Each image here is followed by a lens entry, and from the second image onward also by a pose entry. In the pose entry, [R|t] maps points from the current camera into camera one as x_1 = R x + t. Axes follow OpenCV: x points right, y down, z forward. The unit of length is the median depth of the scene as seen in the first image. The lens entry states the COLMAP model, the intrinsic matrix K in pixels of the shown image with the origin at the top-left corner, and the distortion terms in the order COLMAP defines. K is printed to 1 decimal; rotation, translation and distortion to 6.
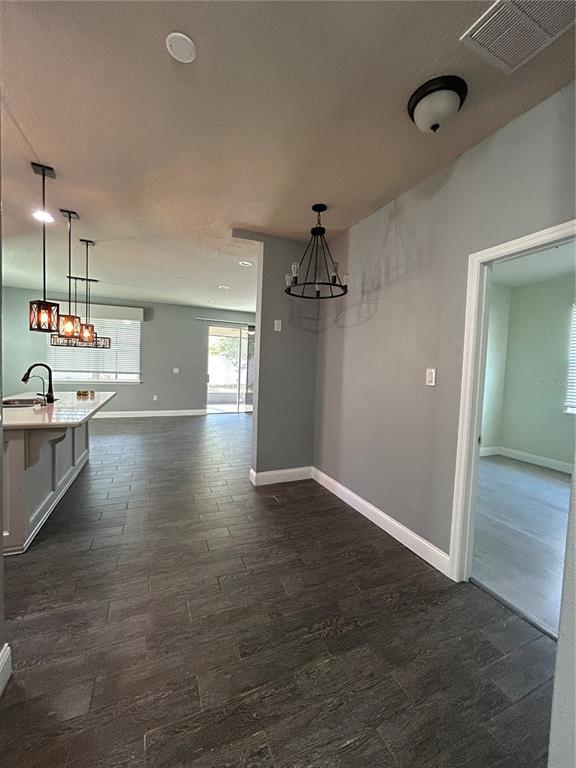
lens RADIAL K [[307.7, 0, 289.1], [0, 307.7, 380.7], [0, 0, 1]] dist [-0.000525, -0.000039]
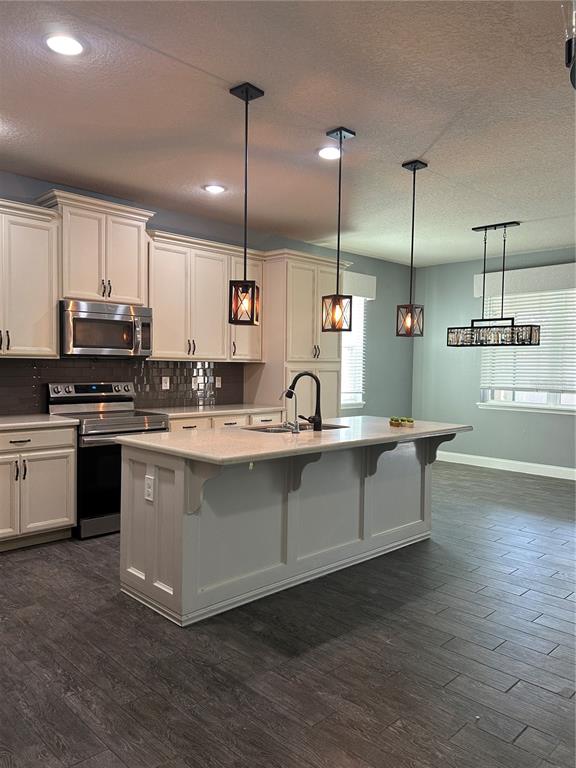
lens RADIAL K [[578.3, 0, 288.3], [0, 578.3, 388.7], [0, 0, 1]] dist [0.005611, 0.002893]
pose [[0.354203, 0.004760, -0.935157, 0.370977], [-0.041013, 0.999104, -0.010449, -0.004884], [0.934269, 0.042054, 0.354081, 0.516510]]
